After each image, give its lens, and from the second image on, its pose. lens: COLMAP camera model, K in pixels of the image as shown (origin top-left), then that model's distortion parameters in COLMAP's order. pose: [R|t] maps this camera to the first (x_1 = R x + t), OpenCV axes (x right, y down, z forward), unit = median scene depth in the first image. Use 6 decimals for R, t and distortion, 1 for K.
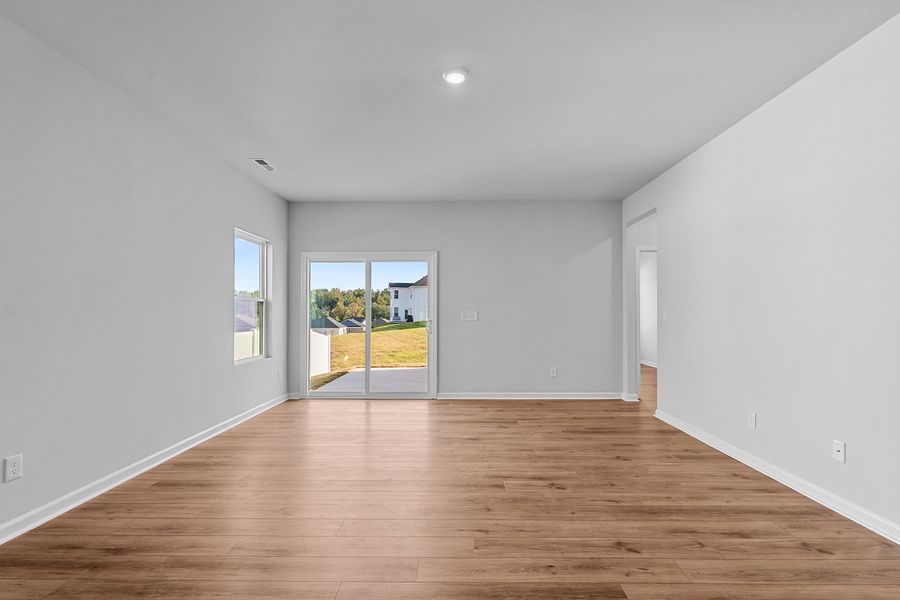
lens RADIAL K [[403.5, 0, 460.8], [0, 403.5, 311.8], [0, 0, 1]] dist [-0.006990, 0.000522]
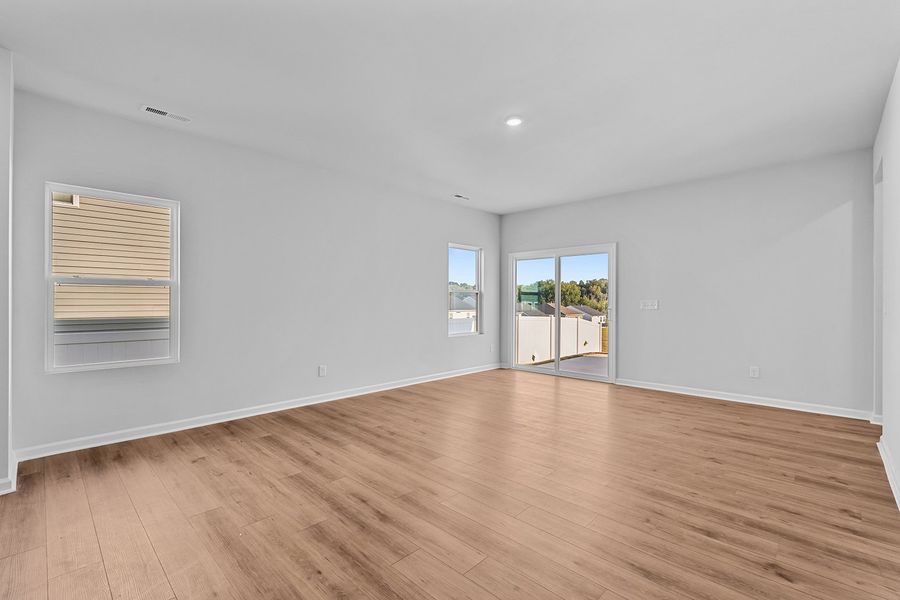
lens RADIAL K [[403.5, 0, 451.8], [0, 403.5, 298.6], [0, 0, 1]] dist [-0.006990, 0.000522]
pose [[0.723324, -0.002364, -0.690505, 0.625637], [-0.001112, 0.999989, -0.004589, 0.001598], [0.690508, 0.004087, 0.723314, -0.078213]]
